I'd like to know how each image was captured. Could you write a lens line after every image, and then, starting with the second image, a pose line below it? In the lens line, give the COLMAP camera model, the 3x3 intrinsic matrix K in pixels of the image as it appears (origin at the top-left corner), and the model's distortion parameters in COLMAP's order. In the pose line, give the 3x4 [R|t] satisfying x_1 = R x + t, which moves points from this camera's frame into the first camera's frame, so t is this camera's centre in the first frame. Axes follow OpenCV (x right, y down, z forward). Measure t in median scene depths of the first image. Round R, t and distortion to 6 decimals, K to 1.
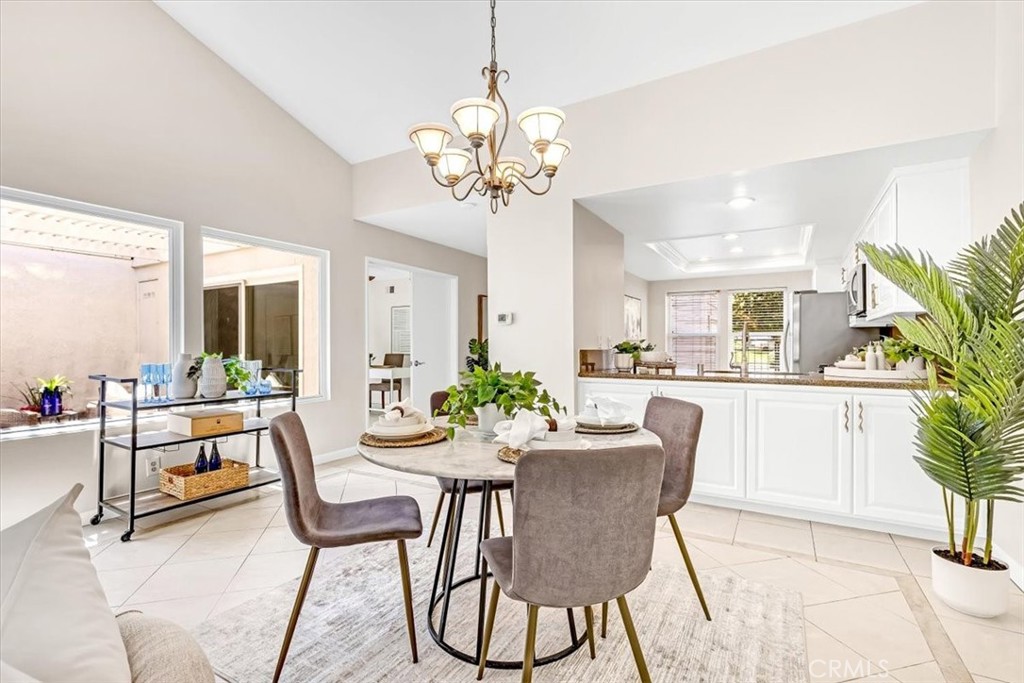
lens RADIAL K [[467.6, 0, 512.4], [0, 467.6, 344.2], [0, 0, 1]] dist [-0.002298, -0.000636]
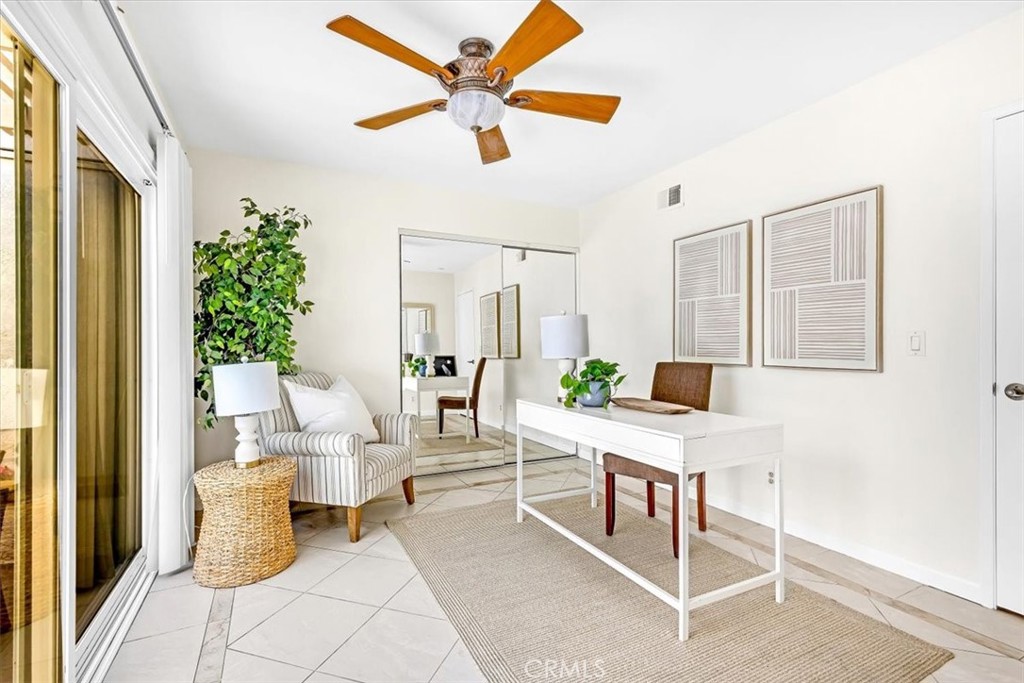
lens RADIAL K [[467.6, 0, 511.3], [0, 467.6, 344.0], [0, 0, 1]] dist [-0.002298, -0.000636]
pose [[0.841057, 0.001428, -0.540945, -0.178904], [0.000960, 0.999991, 0.004132, 0.005819], [0.540946, -0.003994, 0.841048, 0.663929]]
